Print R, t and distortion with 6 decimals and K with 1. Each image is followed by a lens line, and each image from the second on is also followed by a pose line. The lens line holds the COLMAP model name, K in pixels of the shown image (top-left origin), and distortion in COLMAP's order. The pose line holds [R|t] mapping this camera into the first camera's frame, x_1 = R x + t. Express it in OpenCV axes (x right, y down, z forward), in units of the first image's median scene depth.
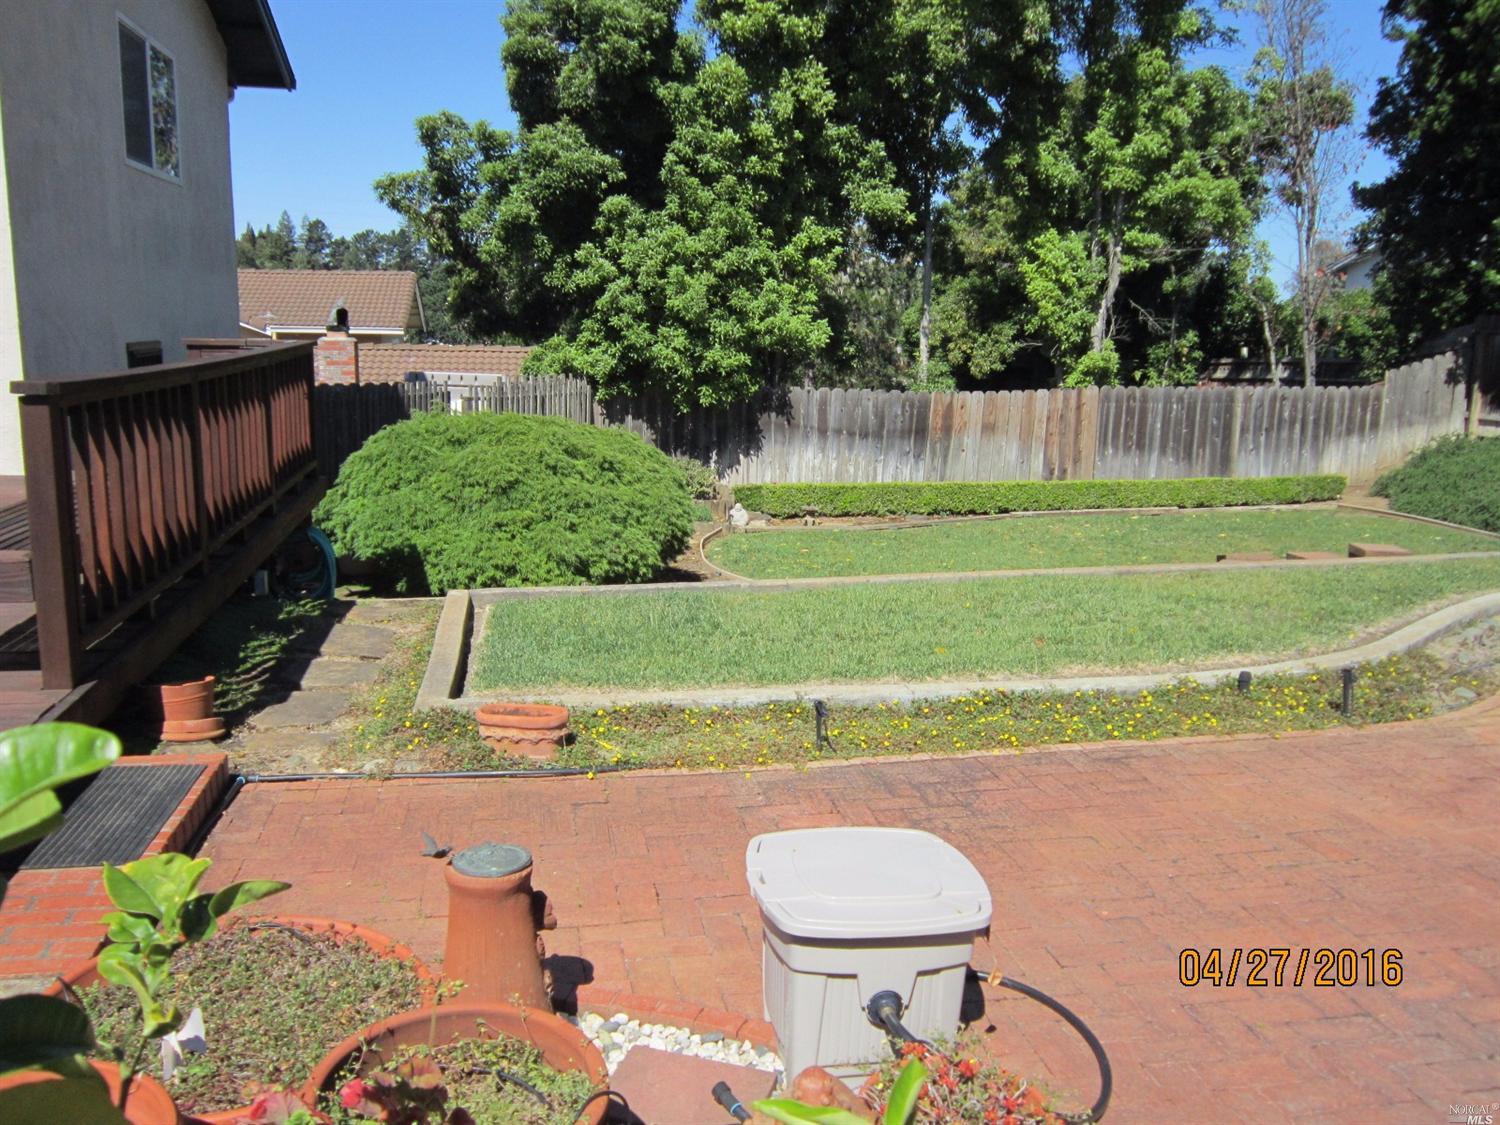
lens RADIAL K [[1250.6, 0, 752.3], [0, 1250.6, 567.1], [0, 0, 1]] dist [-0.023115, 0.008492]
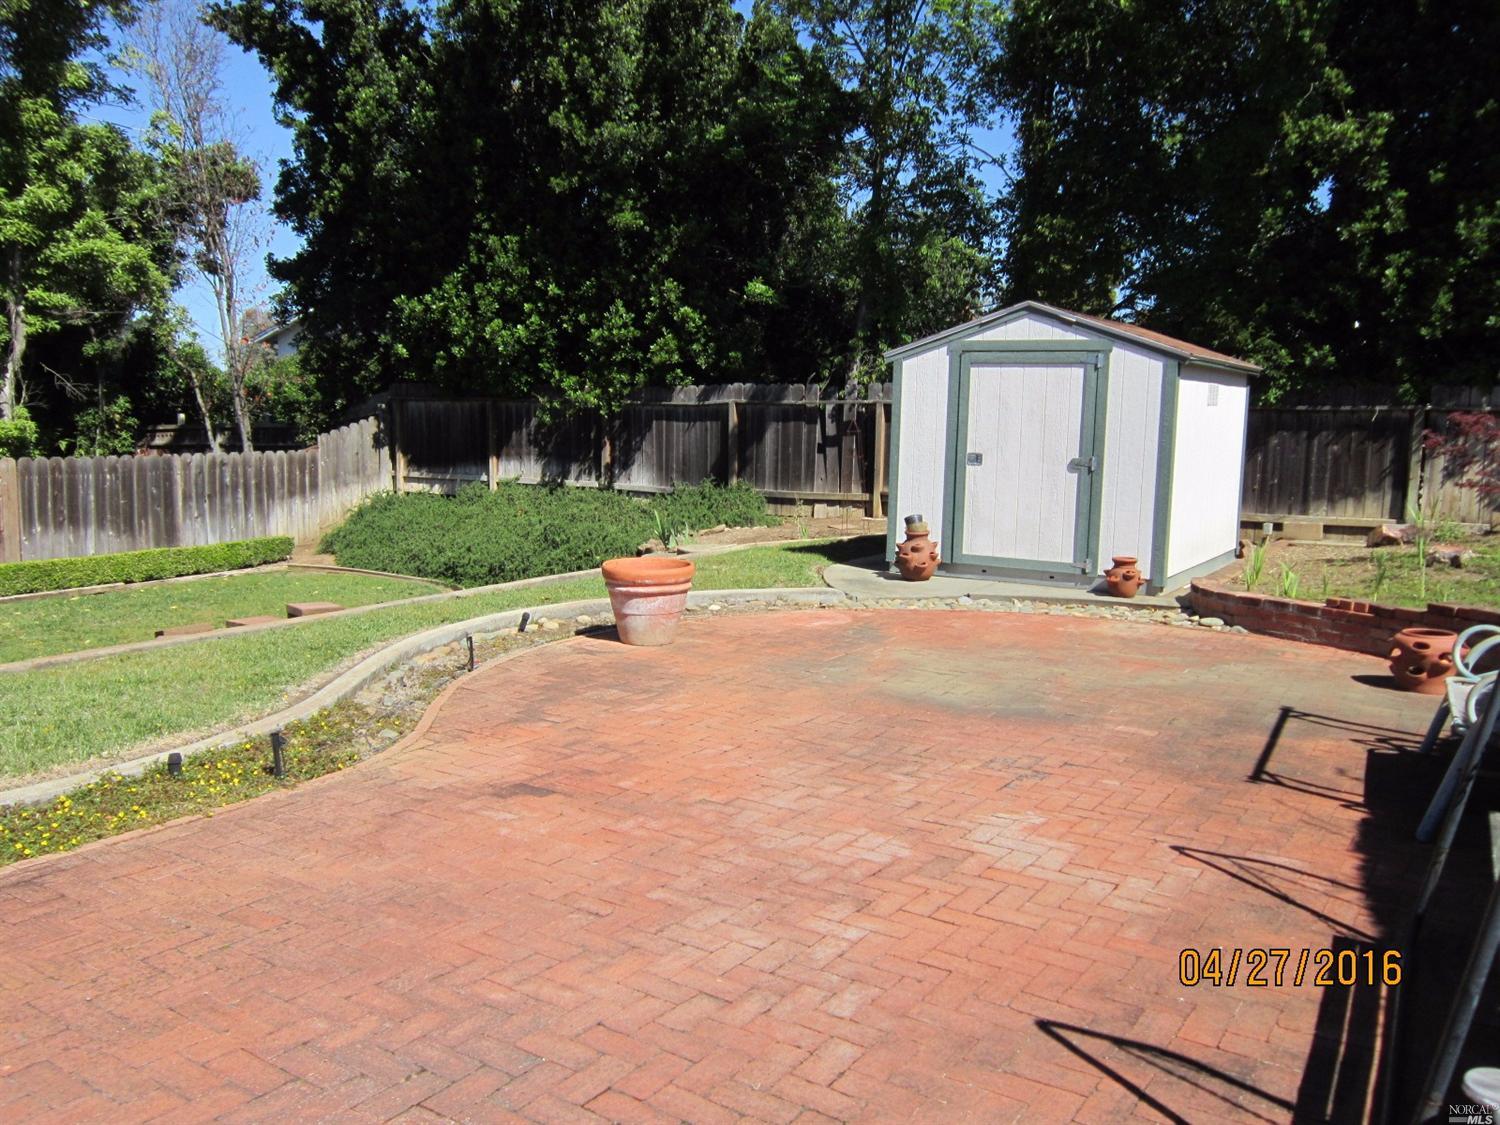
lens RADIAL K [[1250.6, 0, 752.3], [0, 1250.6, 567.1], [0, 0, 1]] dist [-0.023115, 0.008492]
pose [[0.708650, -0.088713, 0.699961, 0.020603], [0.123351, 0.992363, 0.000890, -0.001941], [-0.694694, 0.085710, 0.714181, -0.003835]]
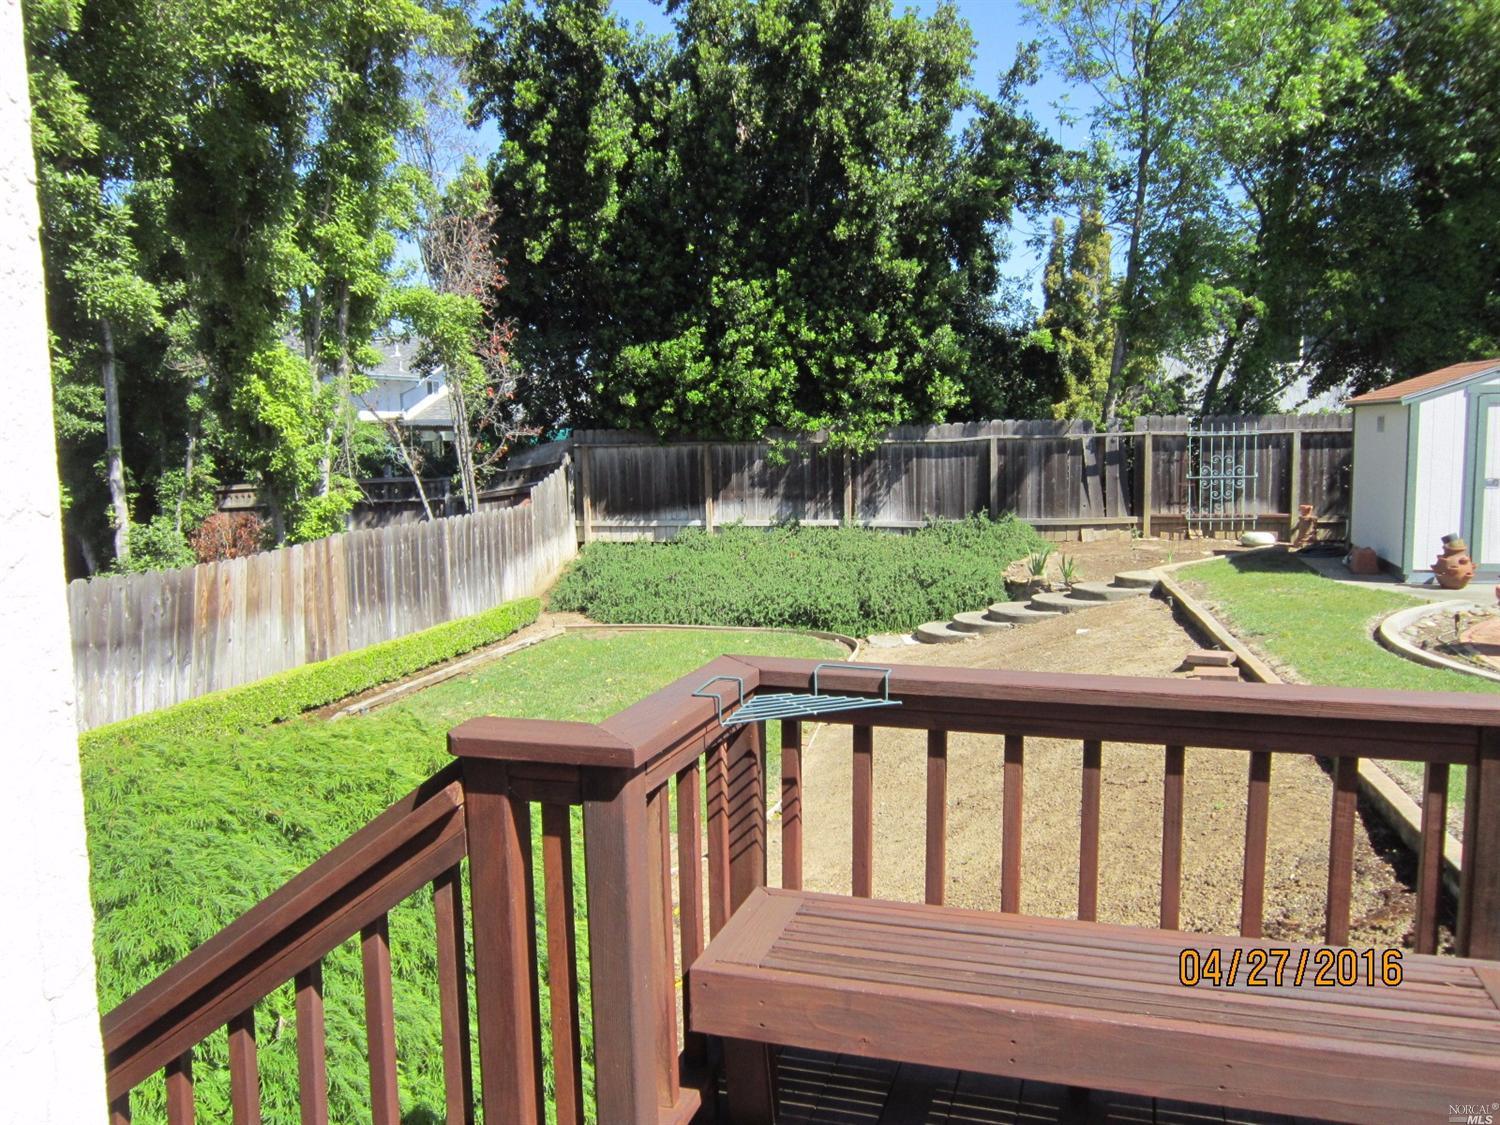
lens RADIAL K [[1250.6, 0, 752.3], [0, 1250.6, 567.1], [0, 0, 1]] dist [-0.023115, 0.008492]
pose [[0.462128, -0.123690, 0.878145, -0.318915], [0.192417, 0.980621, 0.036863, -0.103865], [-0.865686, 0.151935, 0.476973, 0.393236]]
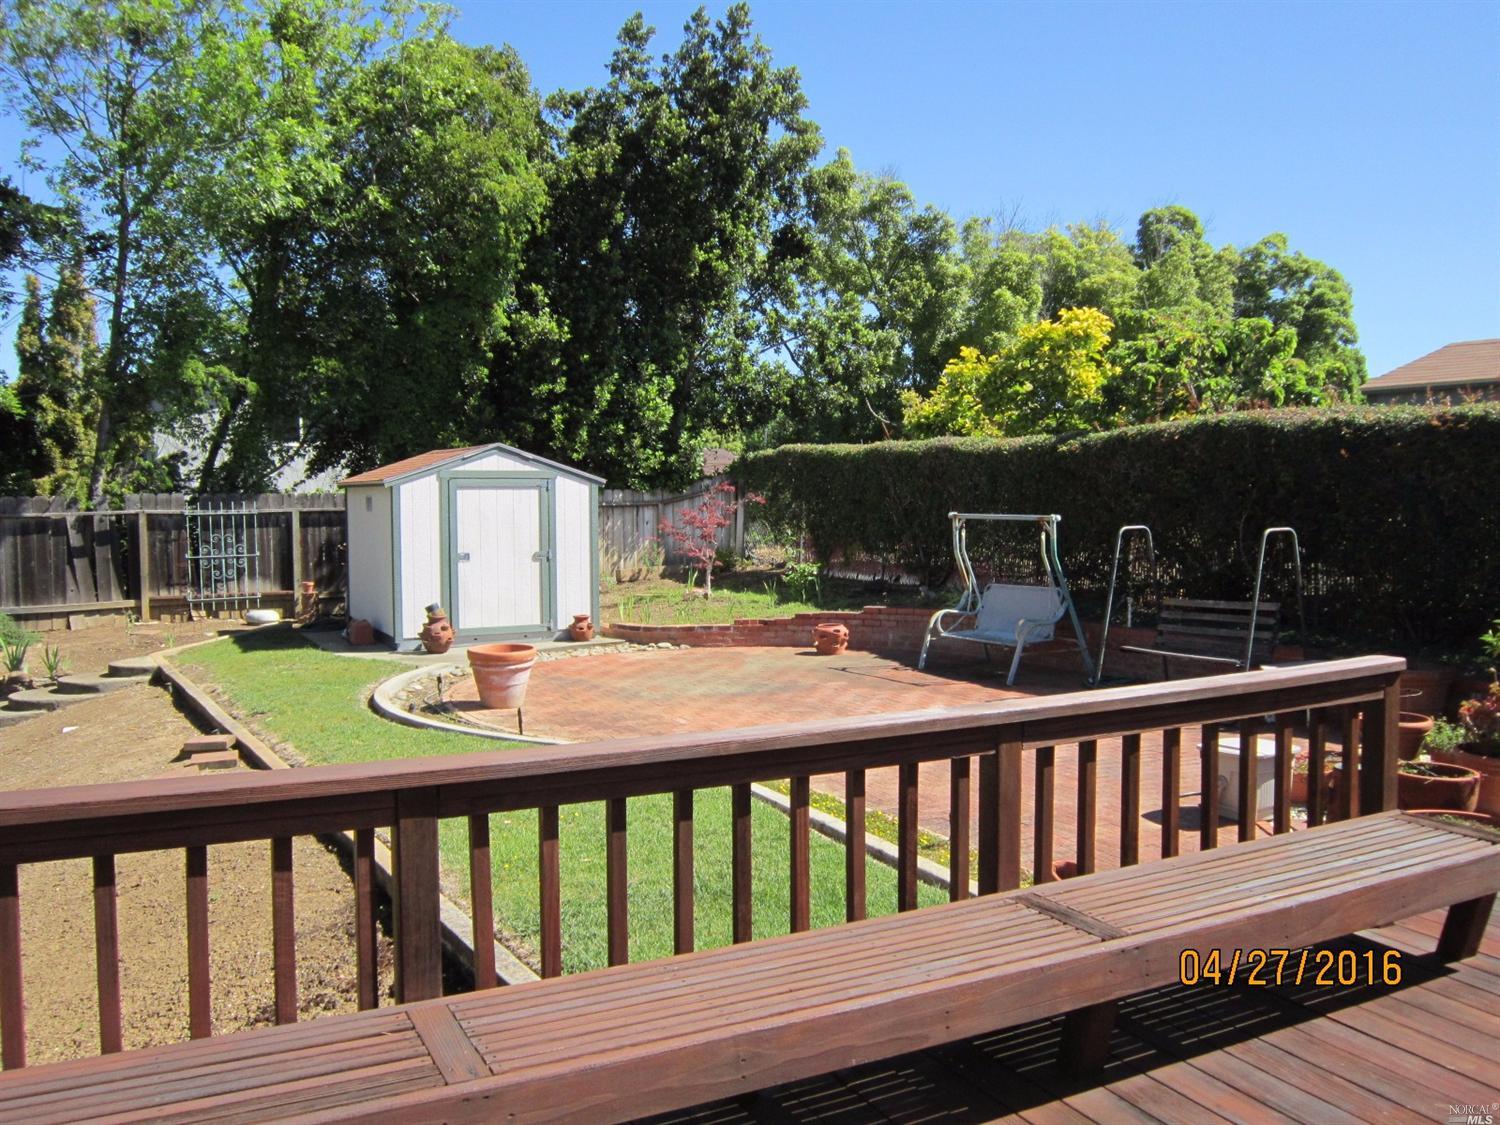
lens RADIAL K [[1250.6, 0, 752.3], [0, 1250.6, 567.1], [0, 0, 1]] dist [-0.023115, 0.008492]
pose [[-0.268971, -0.072081, 0.960447, -0.318294], [0.181450, 0.975548, 0.124028, -0.103234], [-0.945902, 0.207633, -0.249315, 0.384181]]
